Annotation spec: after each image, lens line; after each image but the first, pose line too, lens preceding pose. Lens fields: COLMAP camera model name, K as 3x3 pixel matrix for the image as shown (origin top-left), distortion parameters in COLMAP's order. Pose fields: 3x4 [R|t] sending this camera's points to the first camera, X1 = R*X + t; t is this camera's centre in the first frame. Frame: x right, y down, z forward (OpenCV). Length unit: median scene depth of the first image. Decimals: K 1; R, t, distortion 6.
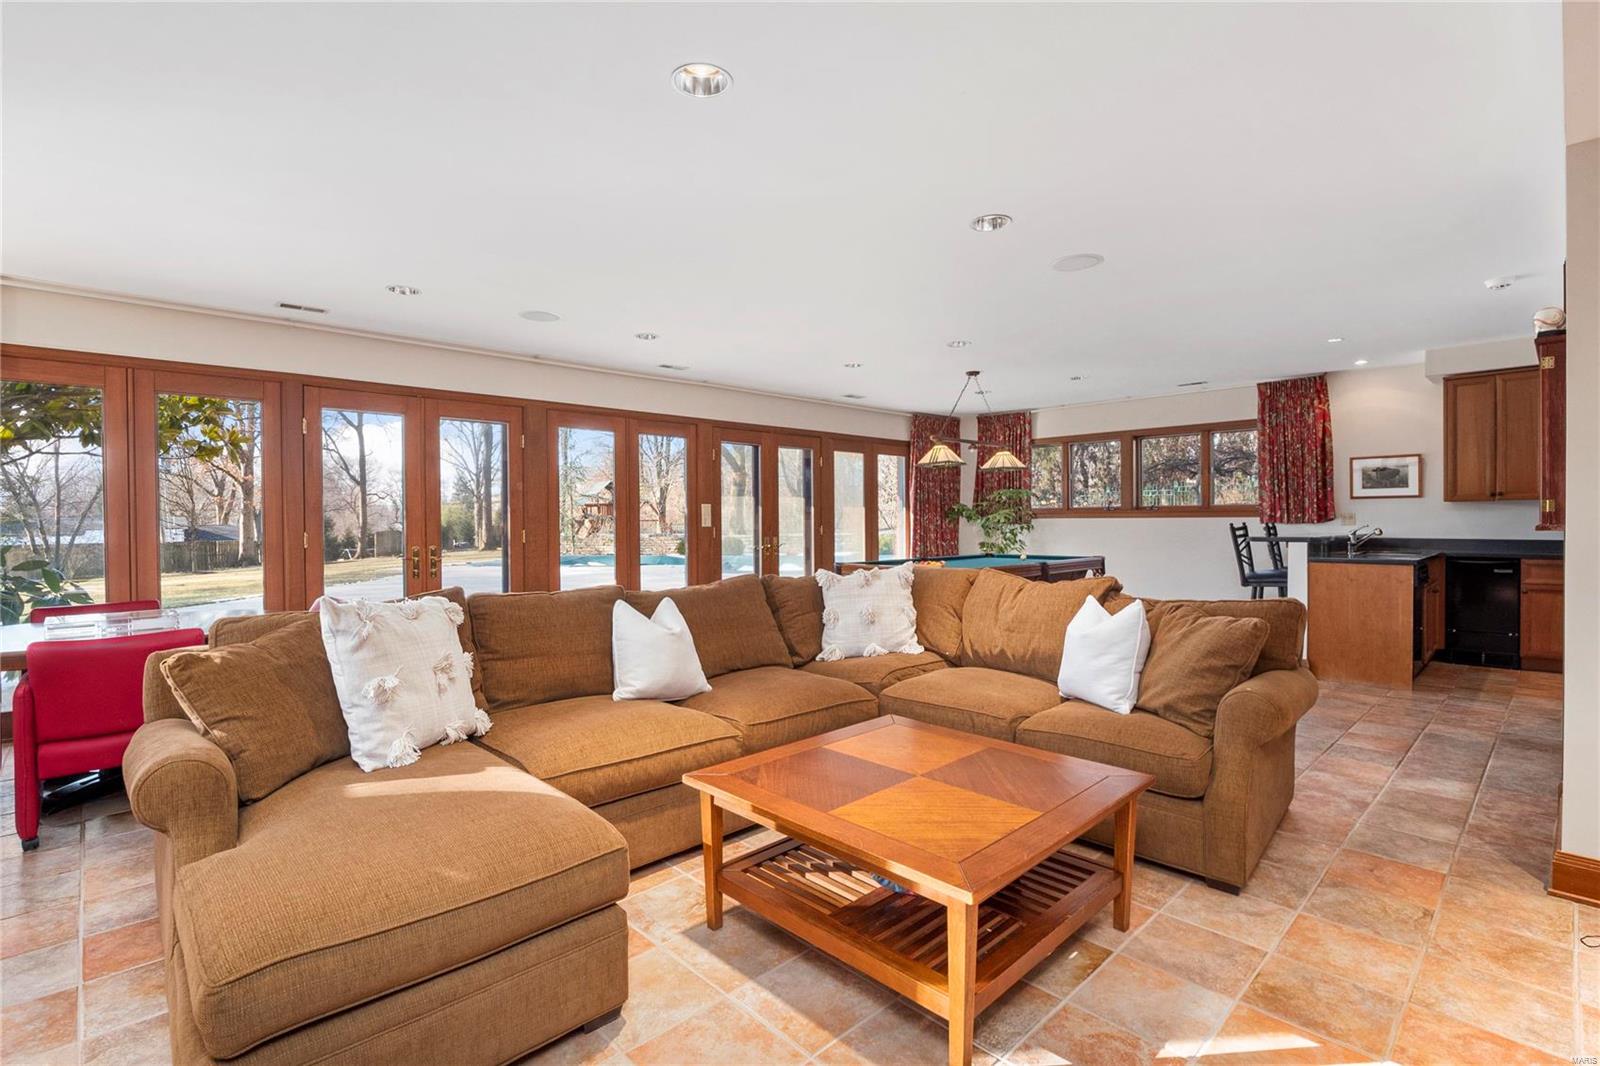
lens RADIAL K [[750.2, 0, 792.3], [0, 750.2, 528.2], [0, 0, 1]] dist [-0.011997, -0.000785]
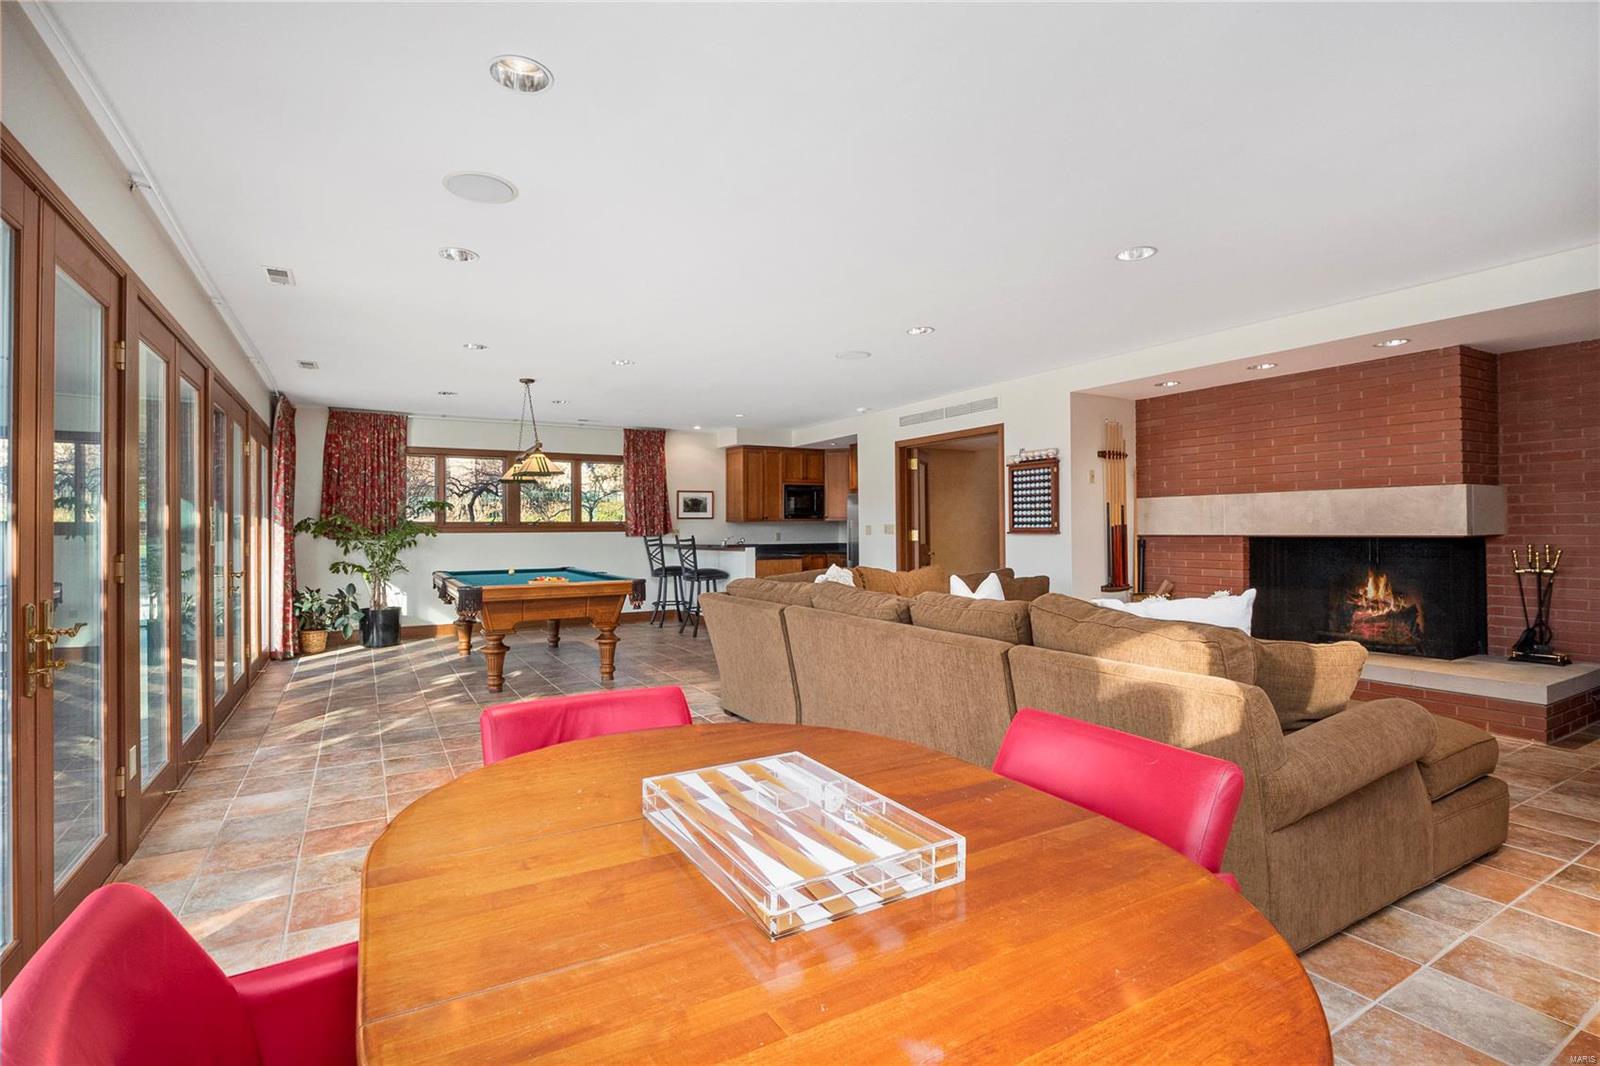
lens RADIAL K [[750.2, 0, 793.7], [0, 750.2, 529.8], [0, 0, 1]] dist [-0.011997, -0.000785]
pose [[0.230367, 0.004768, 0.973092, -0.608051], [0.016347, 0.999828, -0.008769, -0.002551], [-0.972967, 0.017927, 0.230249, 0.447970]]
